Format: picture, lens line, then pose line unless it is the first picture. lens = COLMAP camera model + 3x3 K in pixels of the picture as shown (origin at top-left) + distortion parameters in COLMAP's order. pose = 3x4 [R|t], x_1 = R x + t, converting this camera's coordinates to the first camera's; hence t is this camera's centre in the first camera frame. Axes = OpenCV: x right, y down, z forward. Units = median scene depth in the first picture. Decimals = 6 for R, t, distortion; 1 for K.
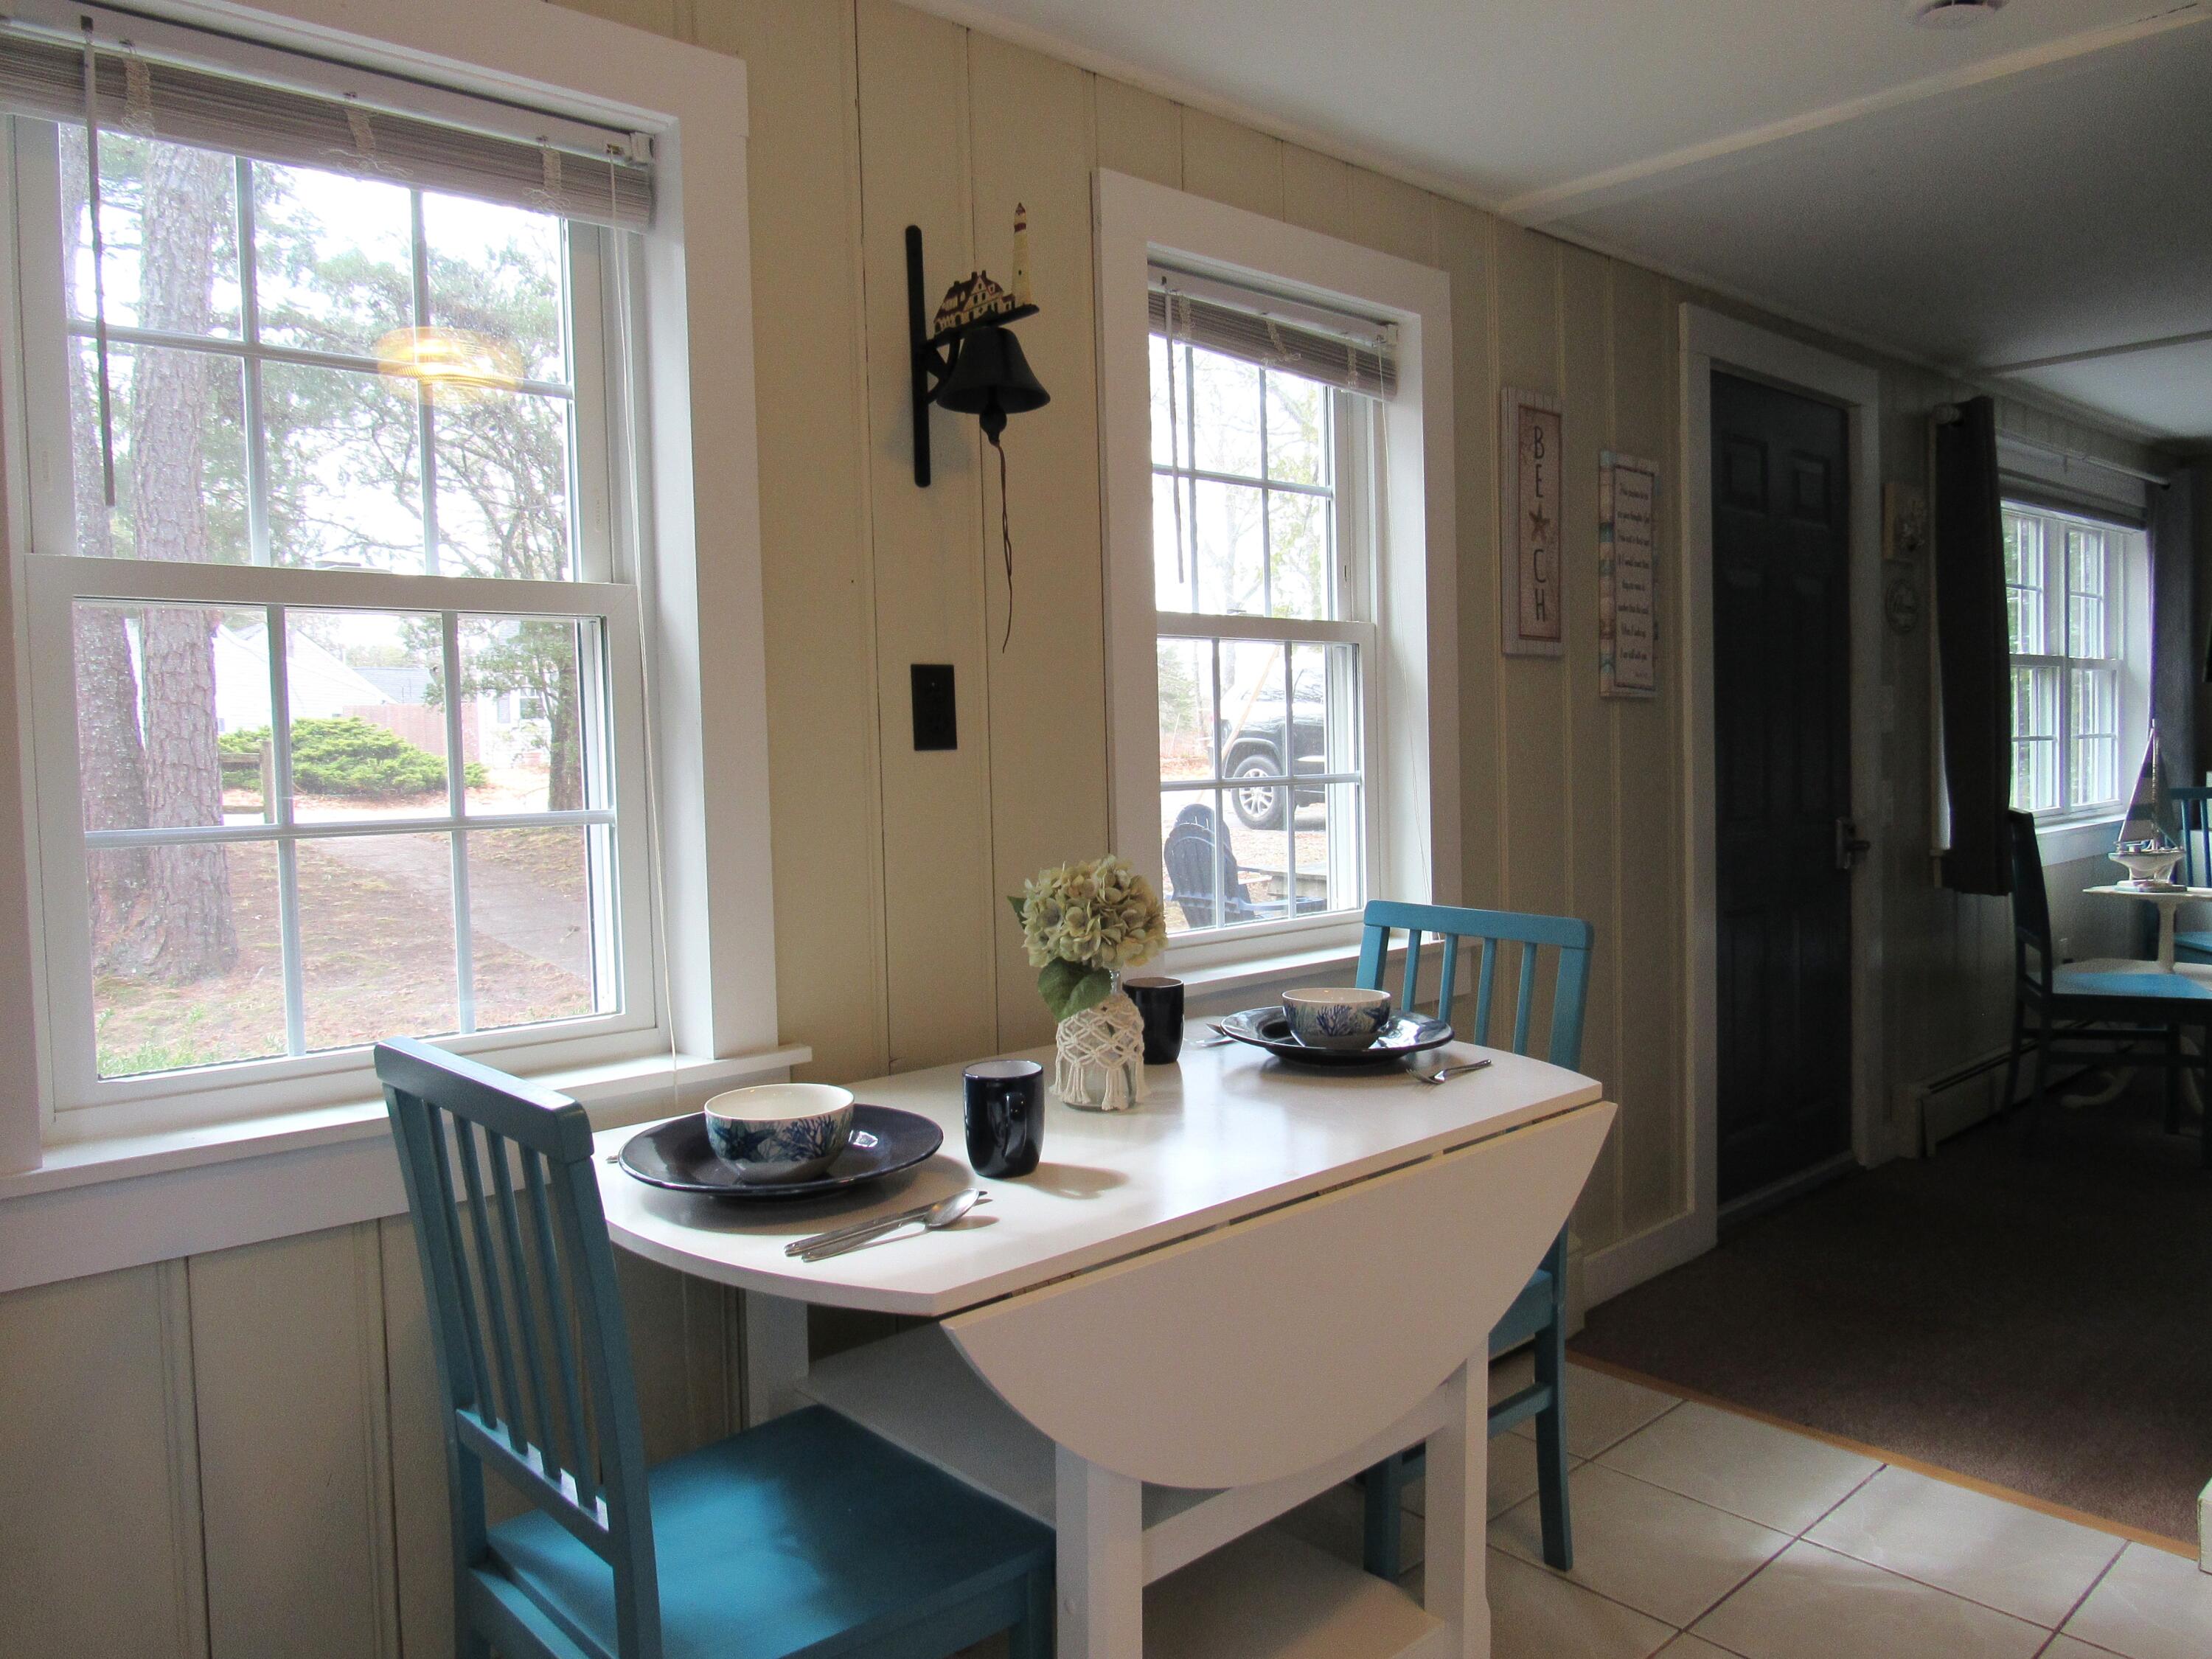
lens RADIAL K [[1611.2, 0, 1087.9], [0, 1611.2, 834.0], [0, 0, 1]] dist [-0.030597, 0.011028]
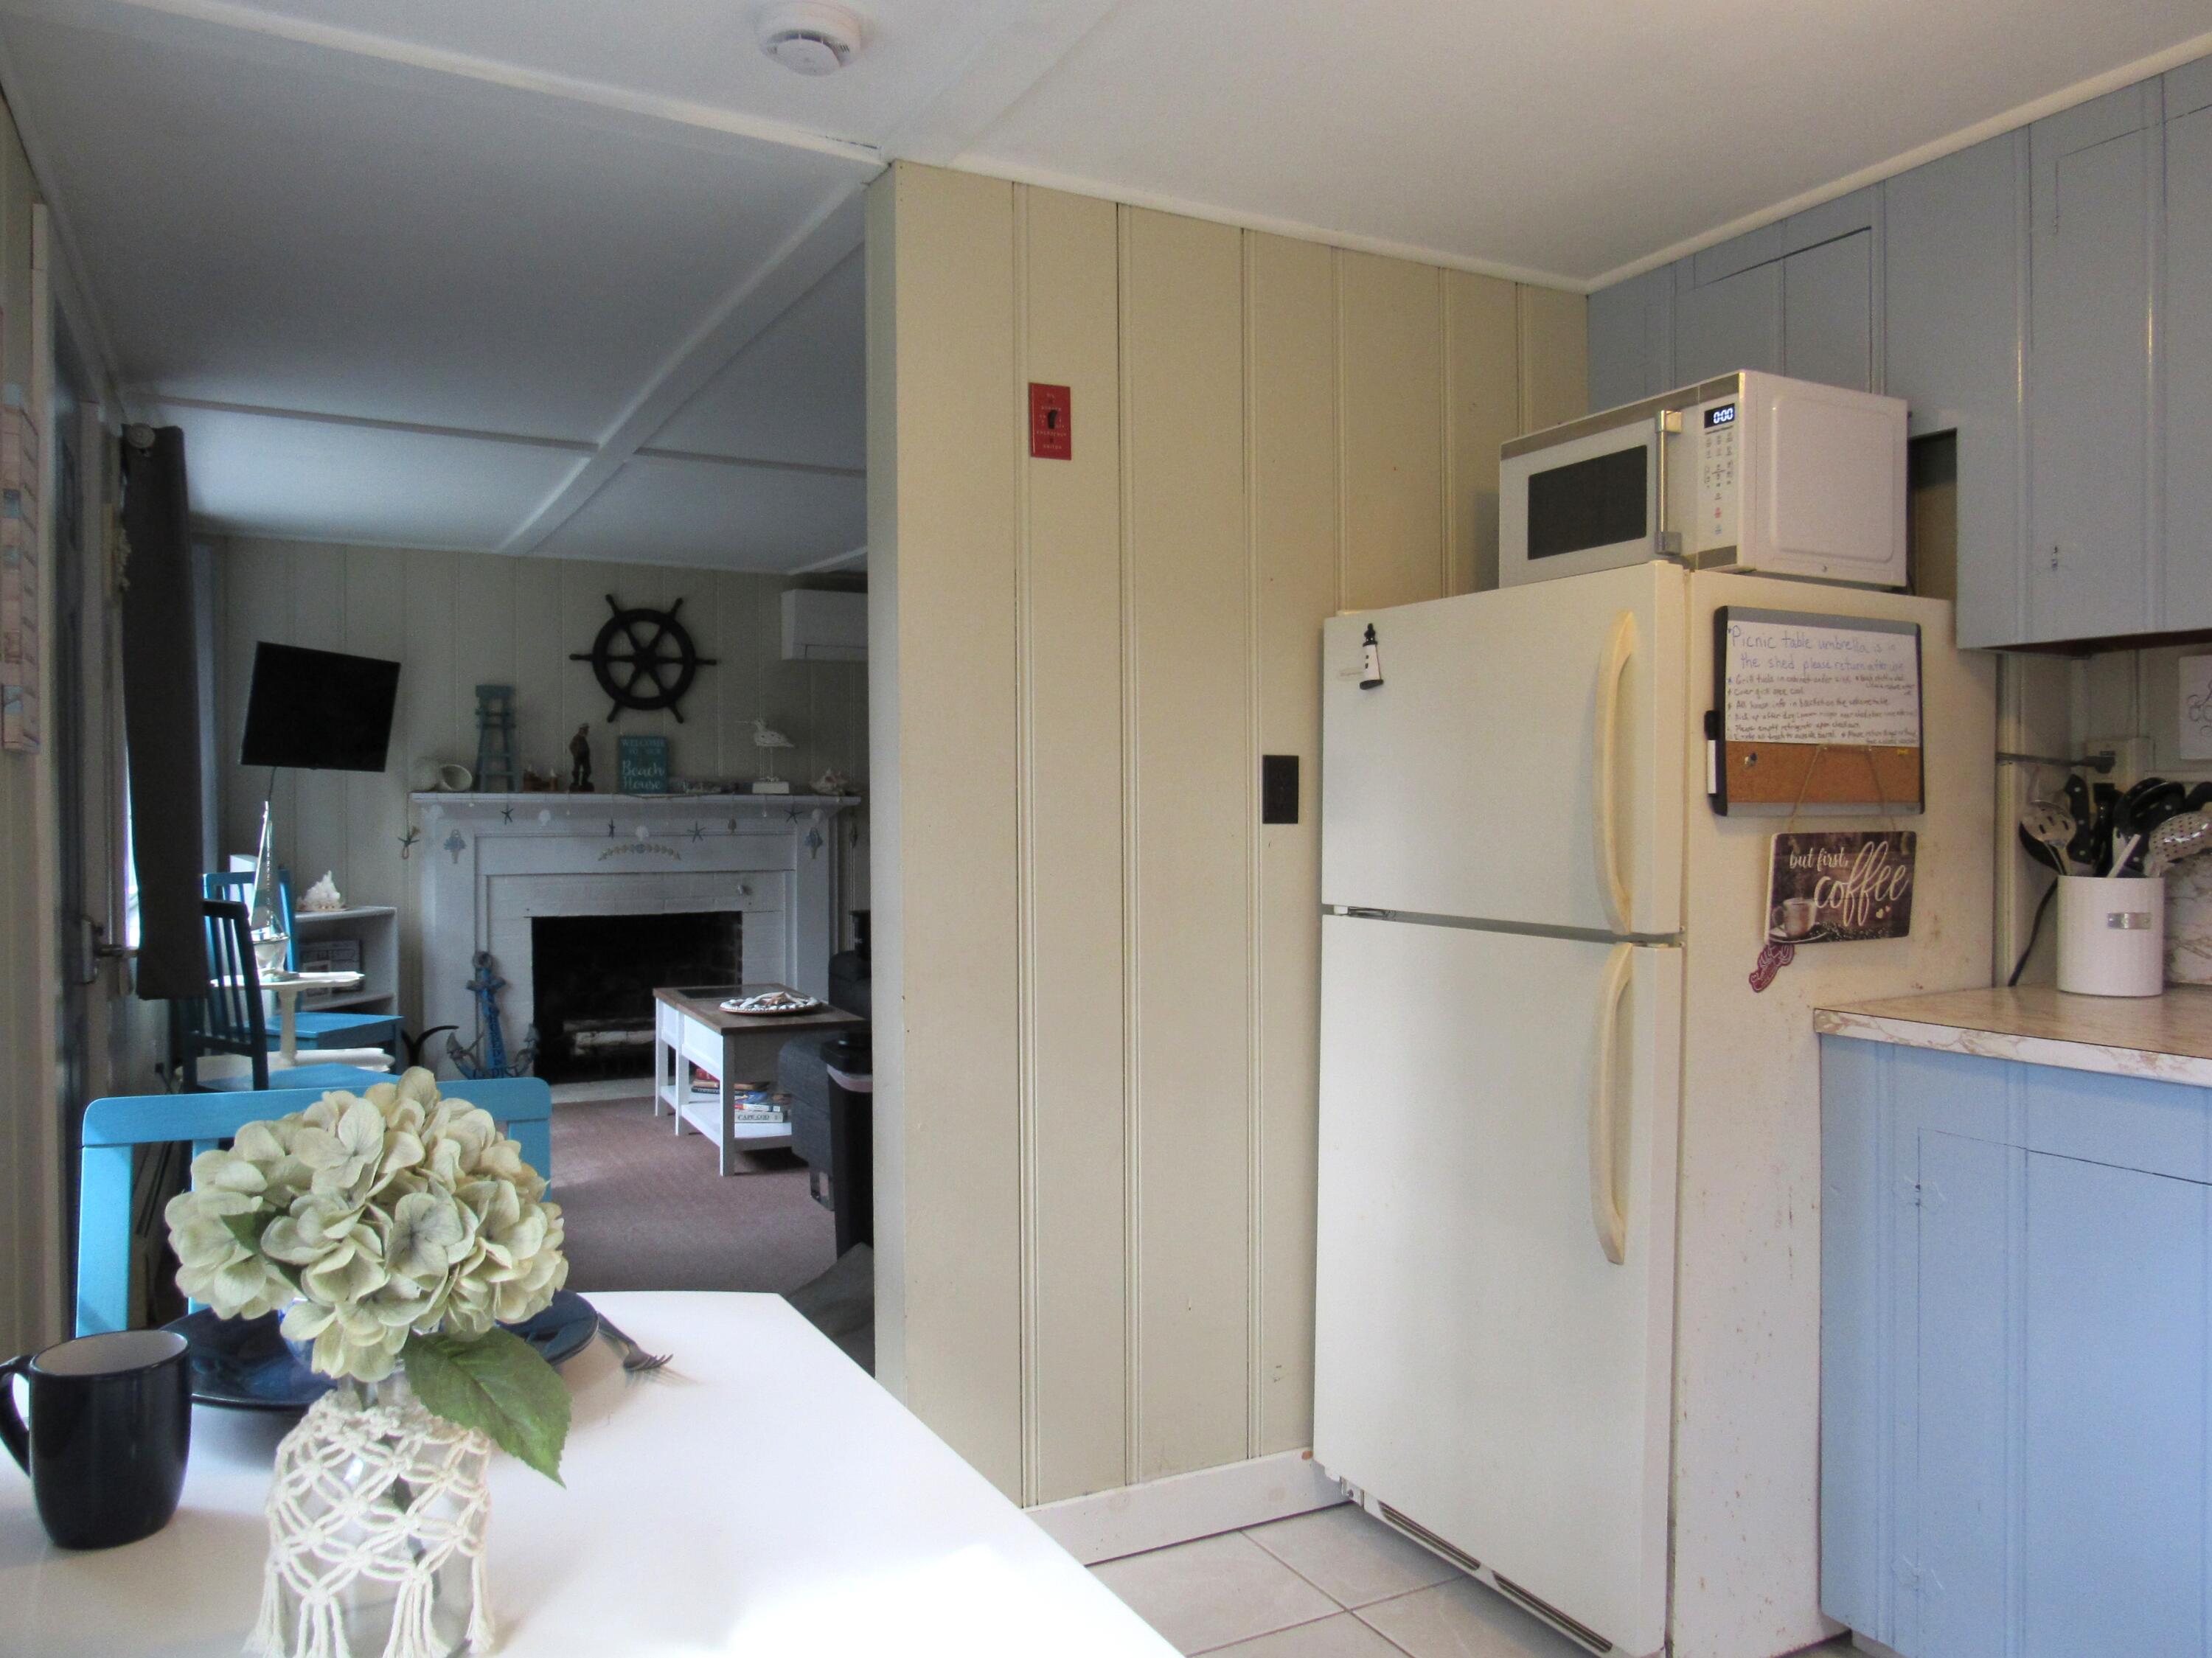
lens RADIAL K [[1611.0, 0, 1093.1], [0, 1611.0, 844.8], [0, 0, 1]] dist [-0.030597, 0.011028]
pose [[0.256163, 0.002375, 0.966631, -0.268921], [0.039137, 0.999152, -0.012826, -0.026601], [-0.965841, 0.041117, 0.255852, 0.526708]]
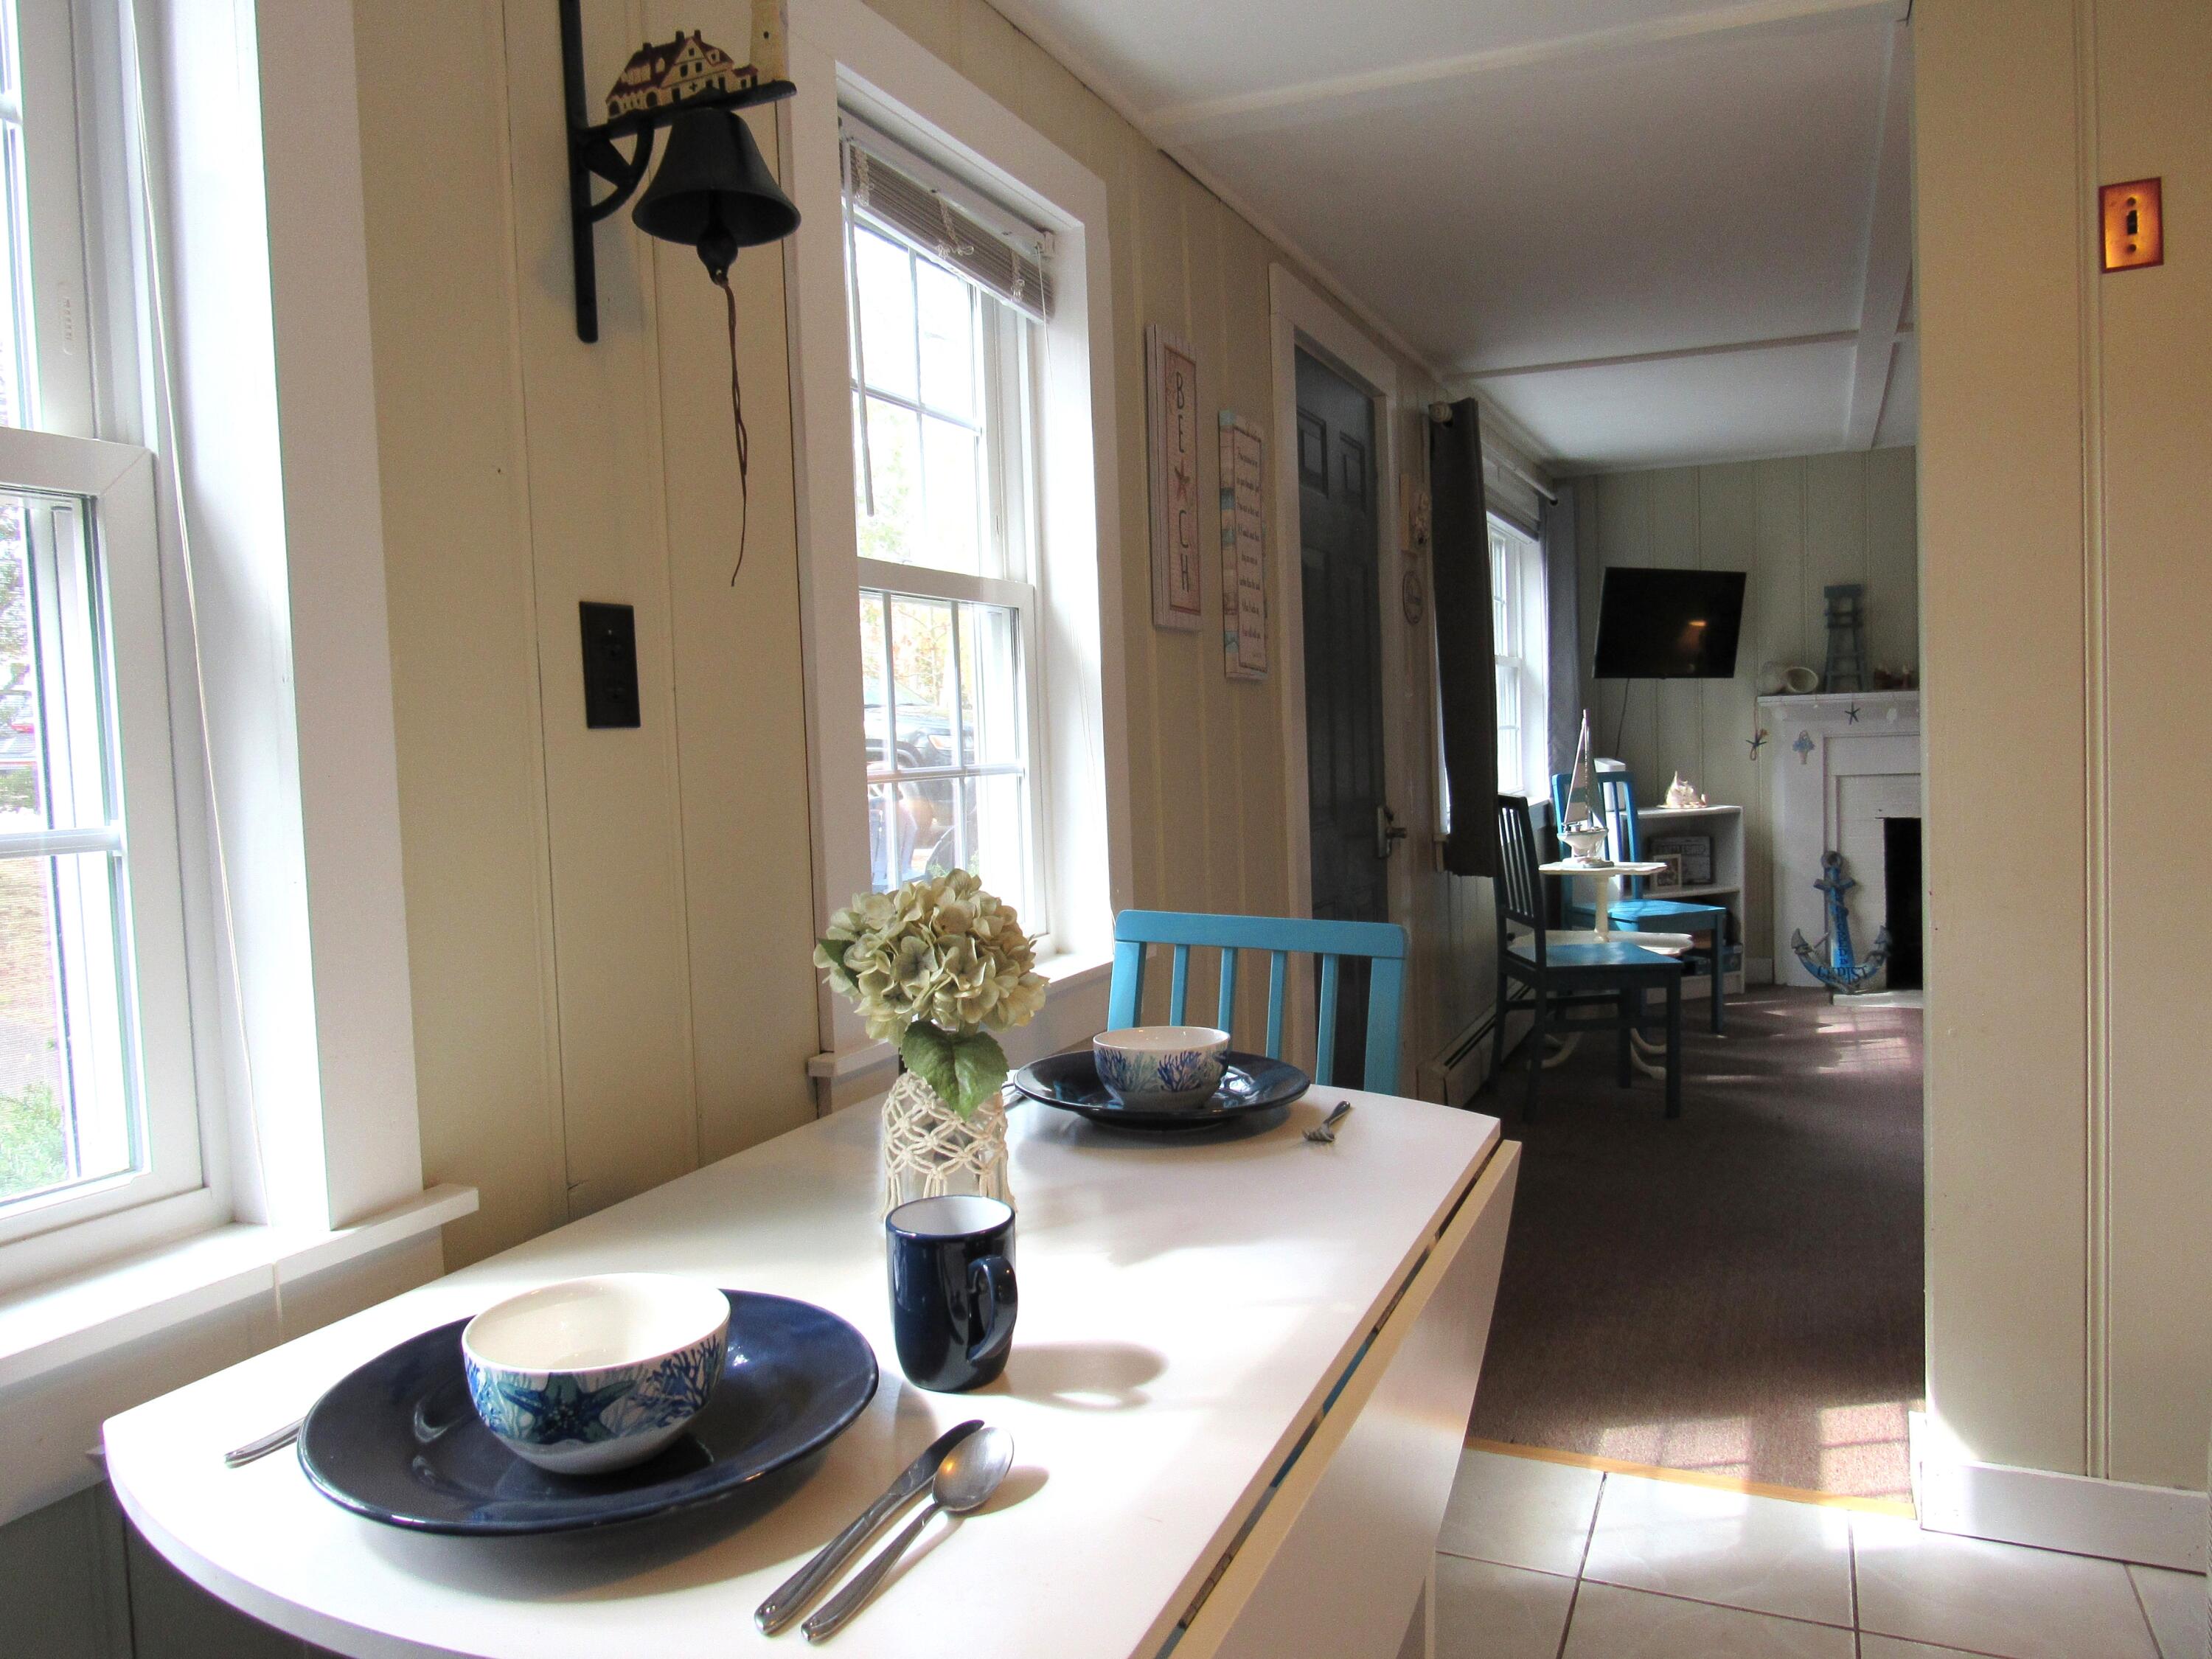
lens RADIAL K [[1611.2, 0, 1108.4], [0, 1611.2, 830.0], [0, 0, 1]] dist [-0.030597, 0.011028]
pose [[0.911507, -0.030363, 0.410163, -0.161658], [0.032965, 0.999456, 0.000727, -0.001957], [-0.409962, 0.012859, 0.912012, 0.253244]]
